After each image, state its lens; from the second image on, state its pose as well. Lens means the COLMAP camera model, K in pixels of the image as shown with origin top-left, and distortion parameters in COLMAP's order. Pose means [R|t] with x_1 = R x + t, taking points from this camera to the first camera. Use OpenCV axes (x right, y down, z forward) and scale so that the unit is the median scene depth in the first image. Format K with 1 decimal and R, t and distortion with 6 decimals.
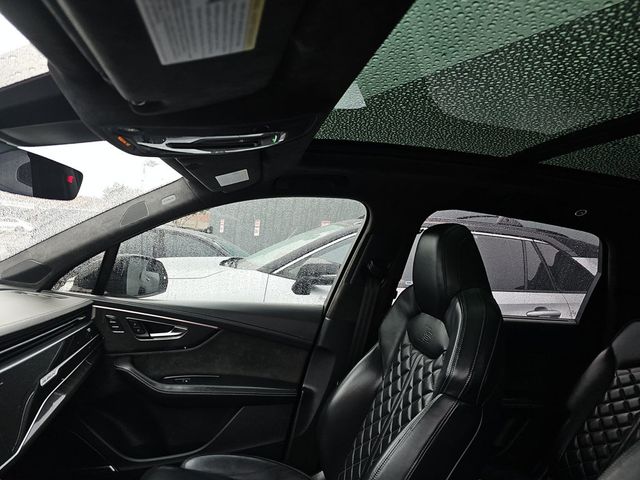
lens RADIAL K [[426.3, 0, 317.5], [0, 426.3, 231.6], [0, 0, 1]] dist [0.073465, -0.056813]
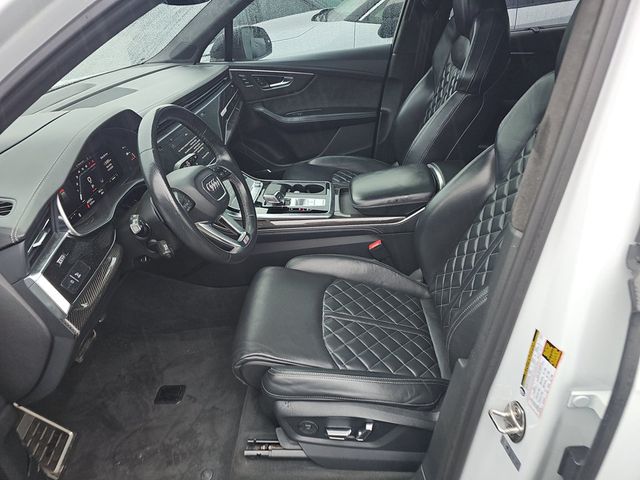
lens RADIAL K [[426.3, 0, 317.5], [0, 426.3, 231.6], [0, 0, 1]] dist [0.073465, -0.056813]
pose [[0.960517, -0.048730, -0.273921, 0.134473], [0.186004, 0.844646, 0.501972, -0.040501], [0.206905, -0.533103, 0.820361, -0.402190]]
